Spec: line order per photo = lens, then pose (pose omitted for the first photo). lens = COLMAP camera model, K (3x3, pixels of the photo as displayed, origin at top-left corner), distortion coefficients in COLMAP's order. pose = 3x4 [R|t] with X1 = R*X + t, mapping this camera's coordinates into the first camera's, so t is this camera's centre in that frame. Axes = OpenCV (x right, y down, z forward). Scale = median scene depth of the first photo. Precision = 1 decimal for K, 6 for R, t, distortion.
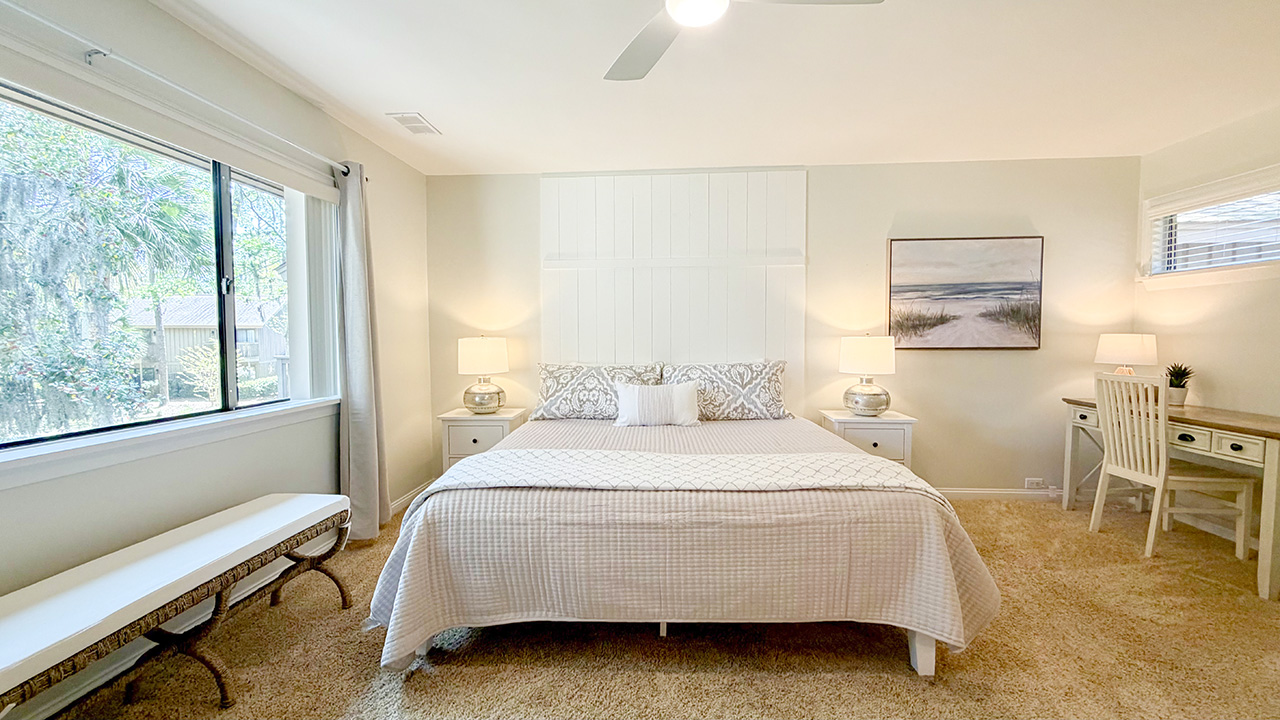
lens RADIAL K [[512.5, 0, 639.2], [0, 512.5, 357.2], [0, 0, 1]] dist [-0.001273, -0.000058]
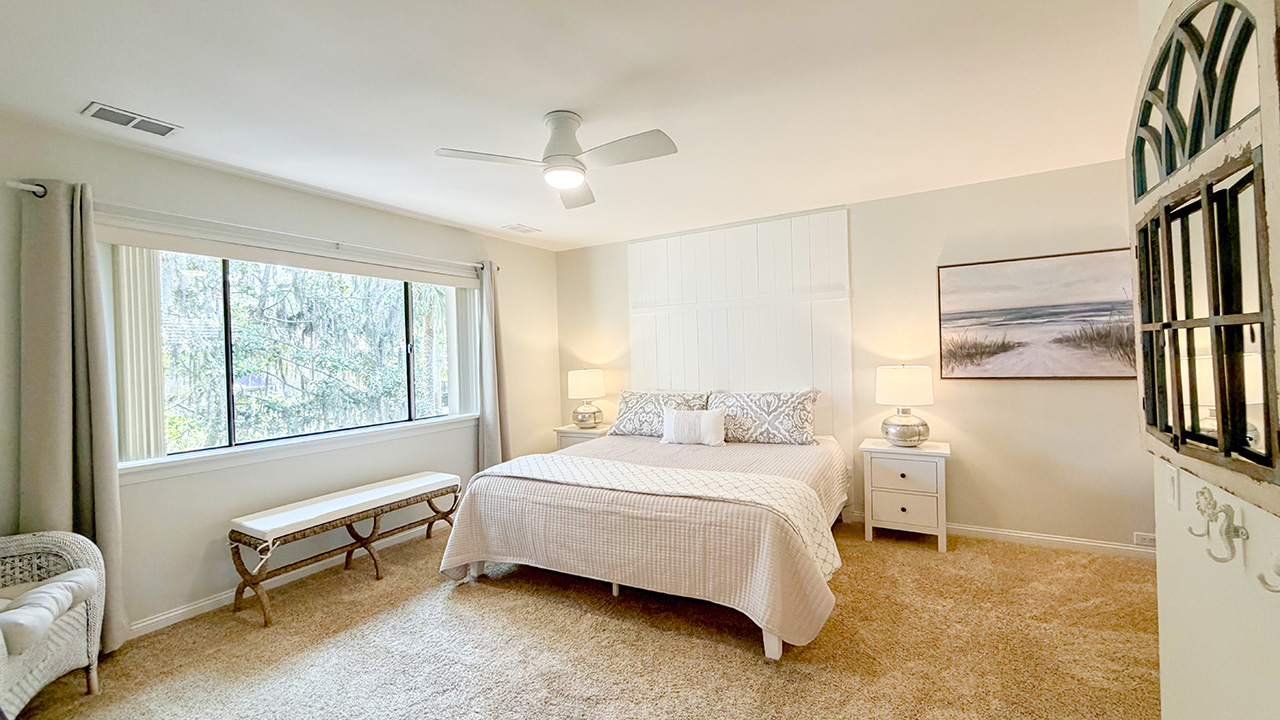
lens RADIAL K [[512.5, 0, 639.6], [0, 512.5, 356.4], [0, 0, 1]] dist [-0.001273, -0.000058]
pose [[0.894461, -0.020962, -0.446653, 0.447933], [0.008021, 0.999492, -0.030845, -0.035978], [0.447073, 0.024007, 0.894175, -0.136737]]
